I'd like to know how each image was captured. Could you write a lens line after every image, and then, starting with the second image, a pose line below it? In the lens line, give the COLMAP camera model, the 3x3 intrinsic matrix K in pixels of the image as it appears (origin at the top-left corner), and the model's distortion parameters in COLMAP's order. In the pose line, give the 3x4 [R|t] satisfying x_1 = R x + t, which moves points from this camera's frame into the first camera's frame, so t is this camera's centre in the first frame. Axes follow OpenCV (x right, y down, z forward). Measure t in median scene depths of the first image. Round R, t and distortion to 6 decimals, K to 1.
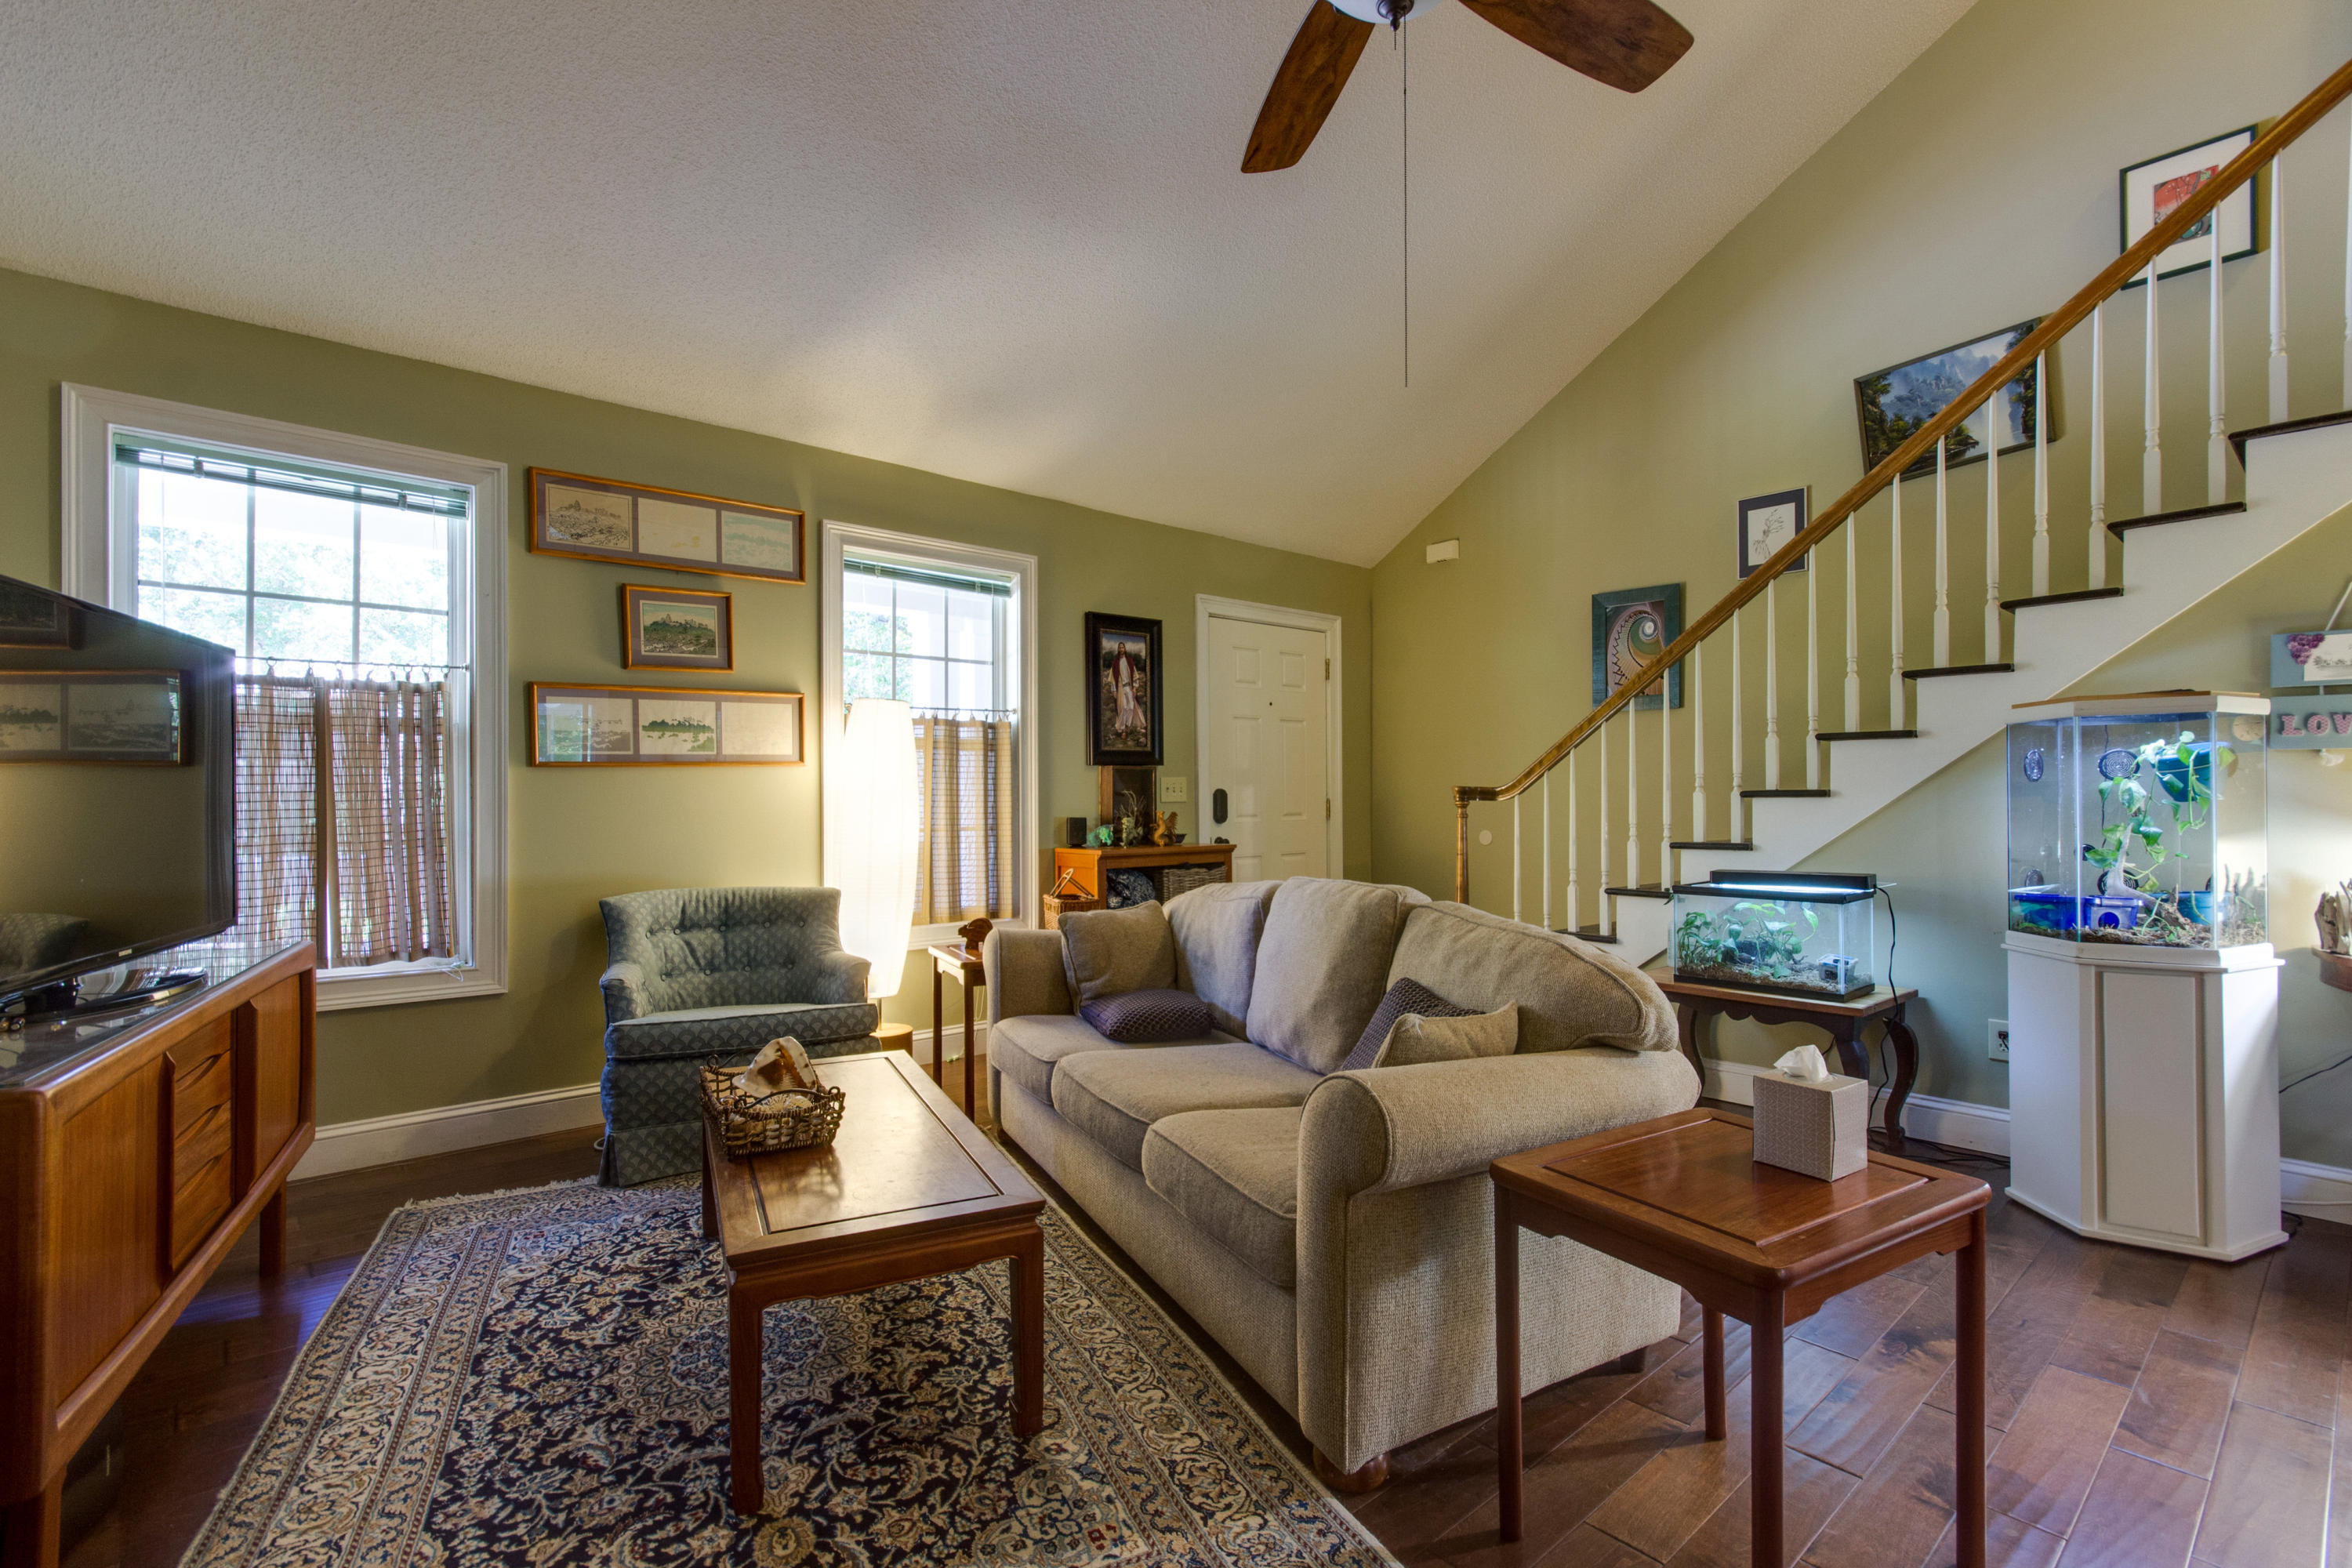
lens RADIAL K [[1105.5, 0, 1191.5], [0, 1105.5, 783.3], [0, 0, 1]] dist [0.015084, 0.000963]
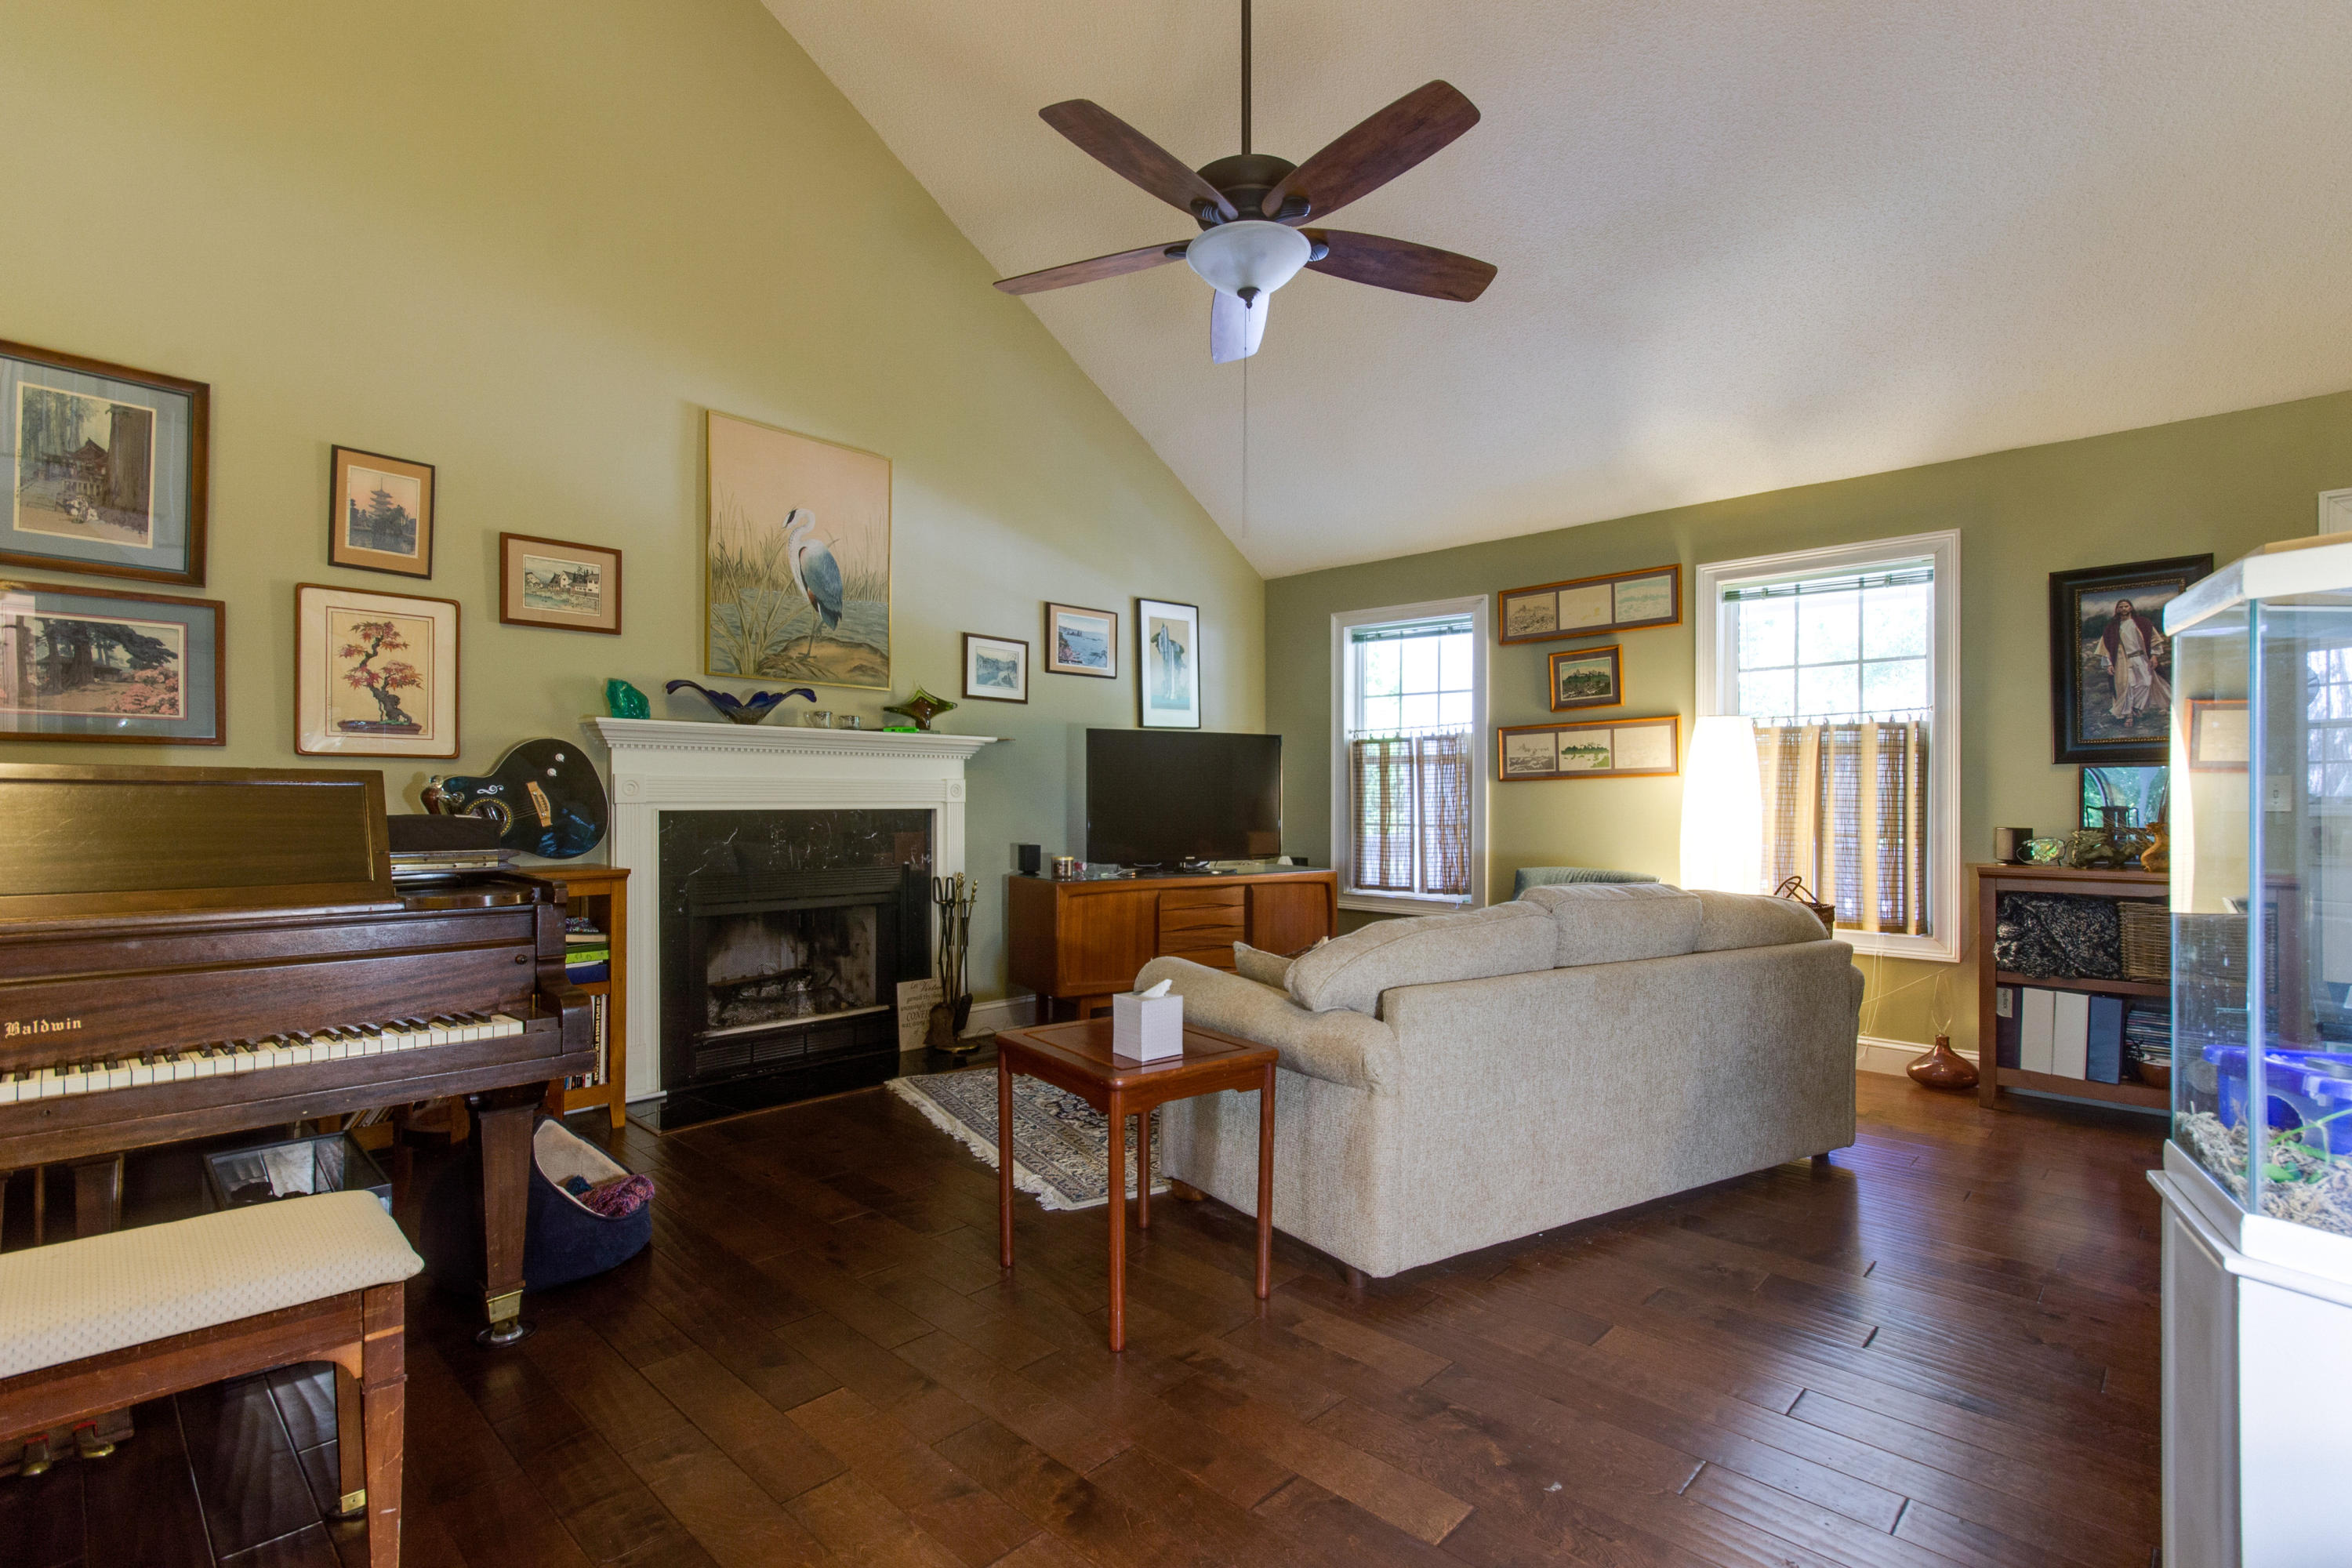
lens RADIAL K [[1105.5, 0, 1170.2], [0, 1105.5, 792.8], [0, 0, 1]] dist [0.015084, 0.000963]
pose [[0.076725, -0.004440, -0.997042, 0.872974], [0.009297, 0.999950, -0.003738, 0.002625], [0.997009, -0.008982, 0.076763, 0.383745]]
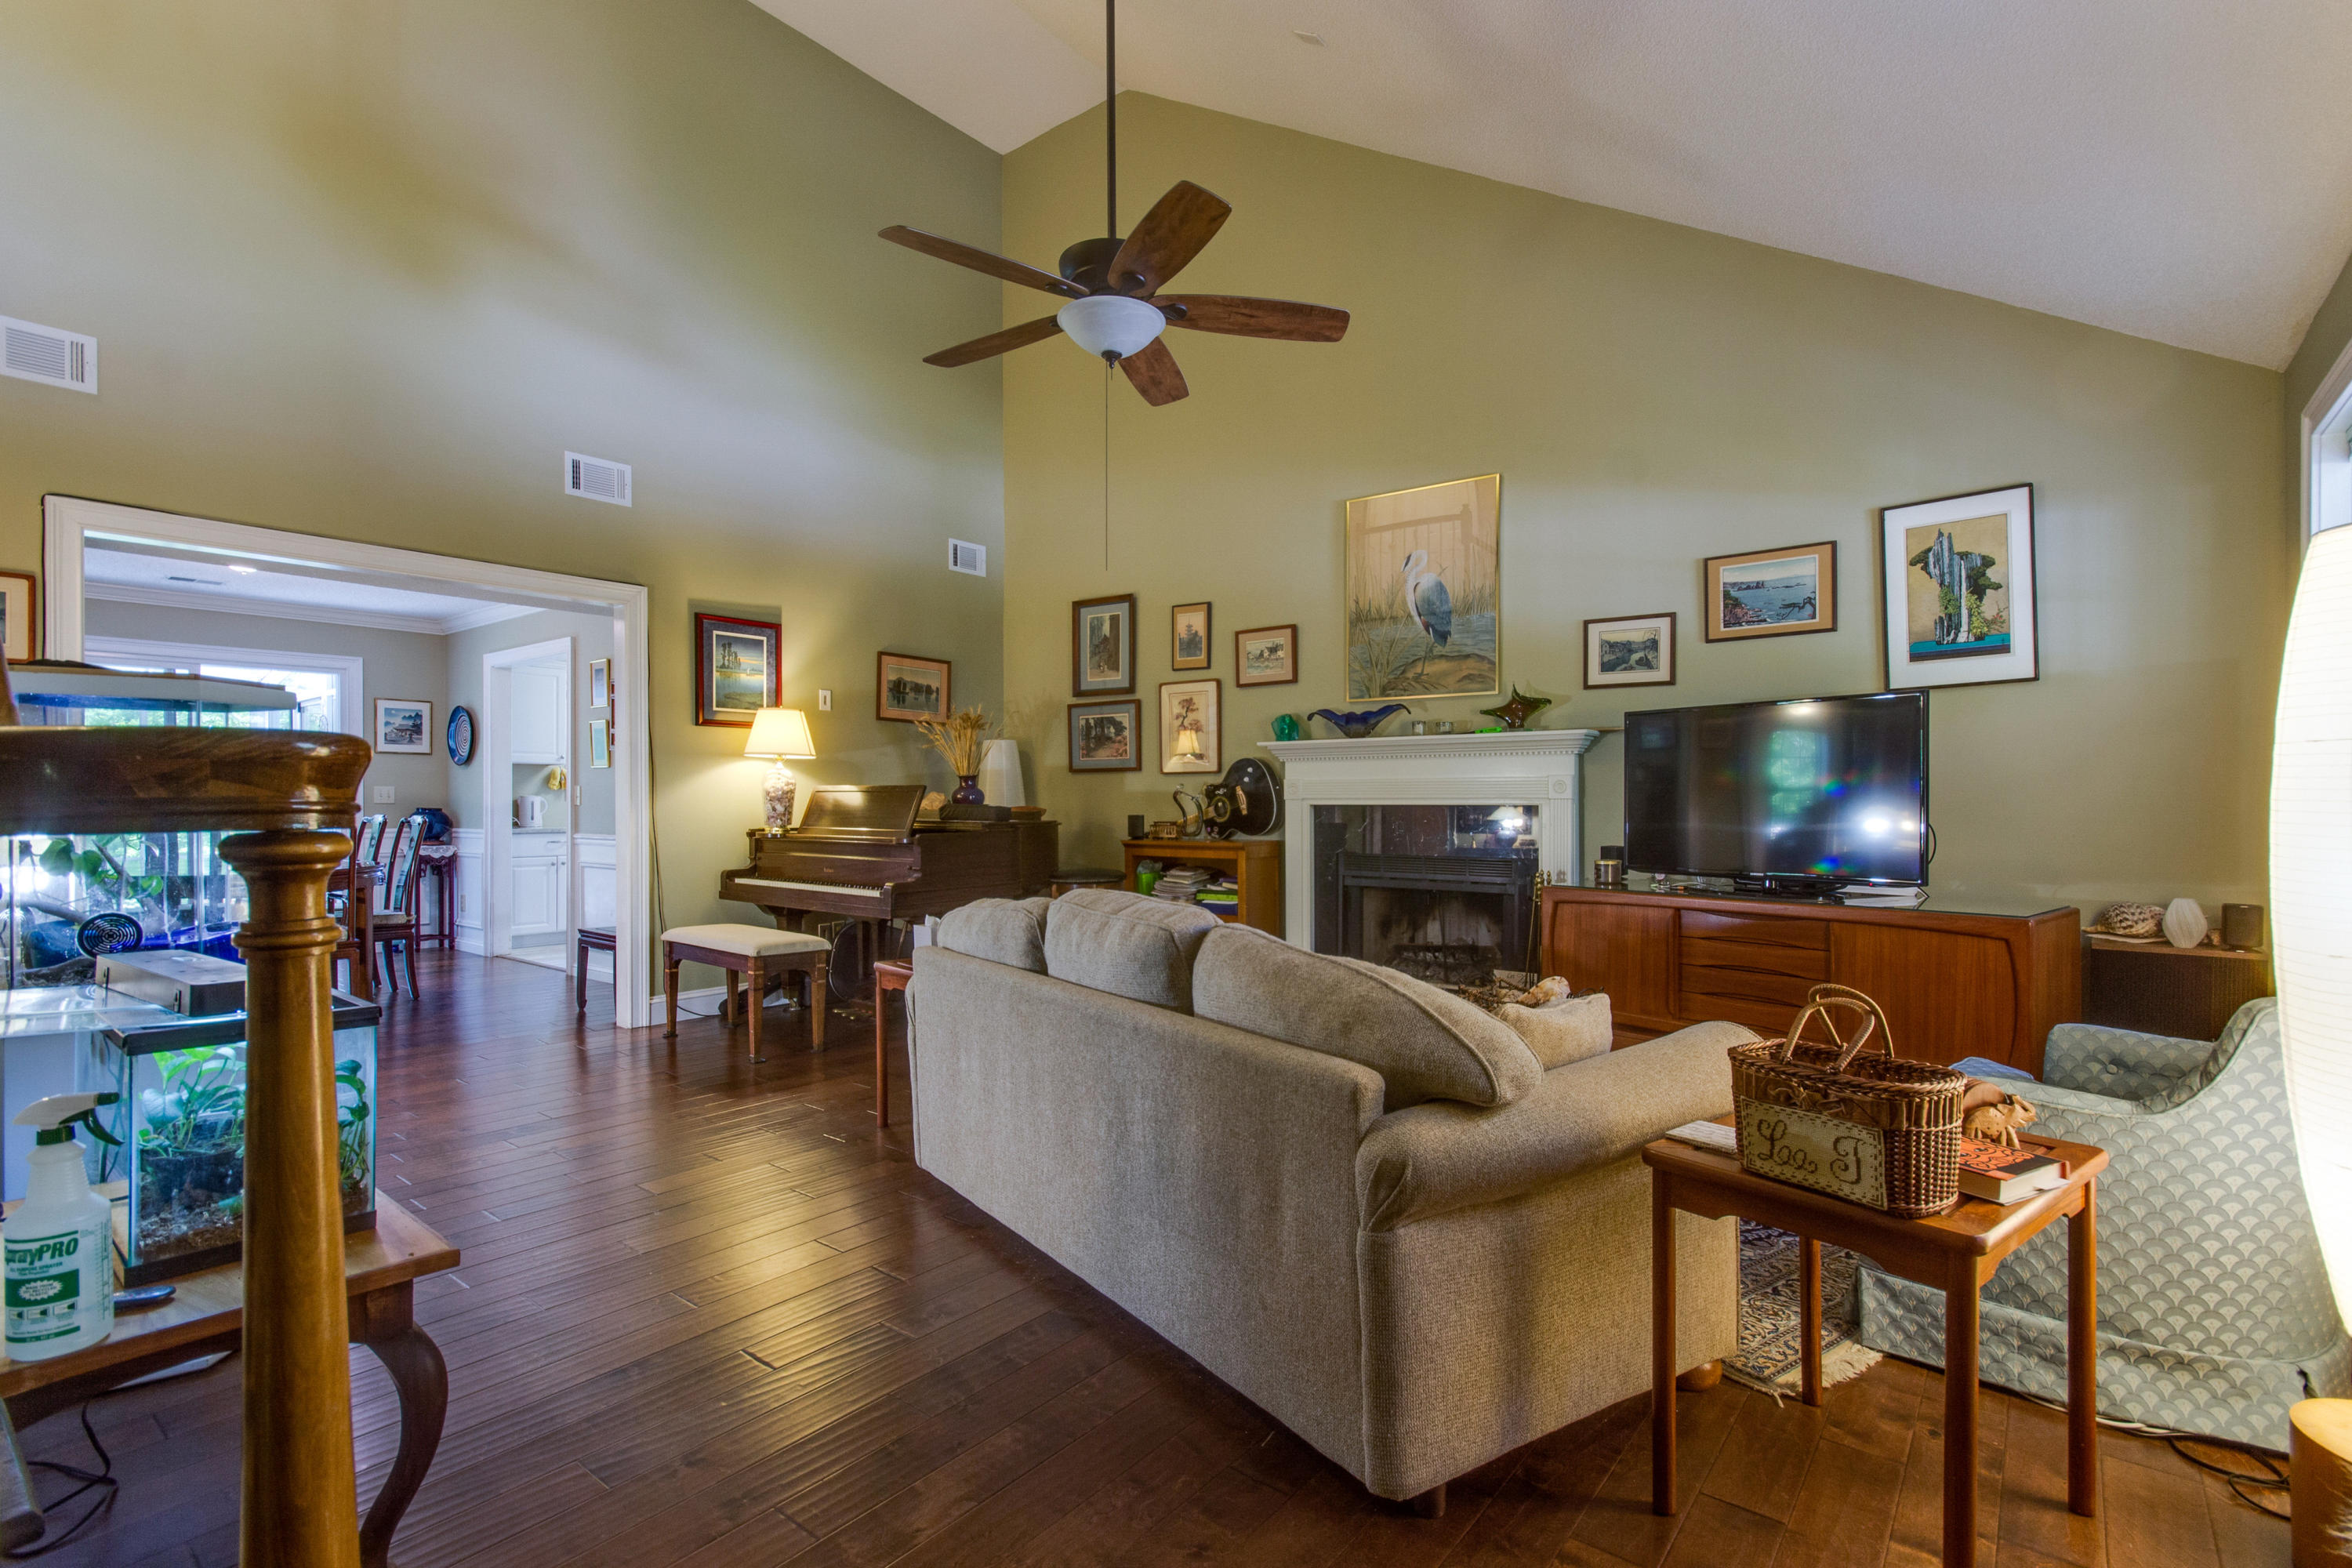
lens RADIAL K [[1105.5, 0, 1170.2], [0, 1105.5, 792.8], [0, 0, 1]] dist [0.015084, 0.000963]
pose [[-0.984236, 0.004759, -0.176798, 0.231114], [0.007251, 0.999883, -0.013449, 0.013514], [0.176713, -0.014519, -0.984155, 1.386757]]
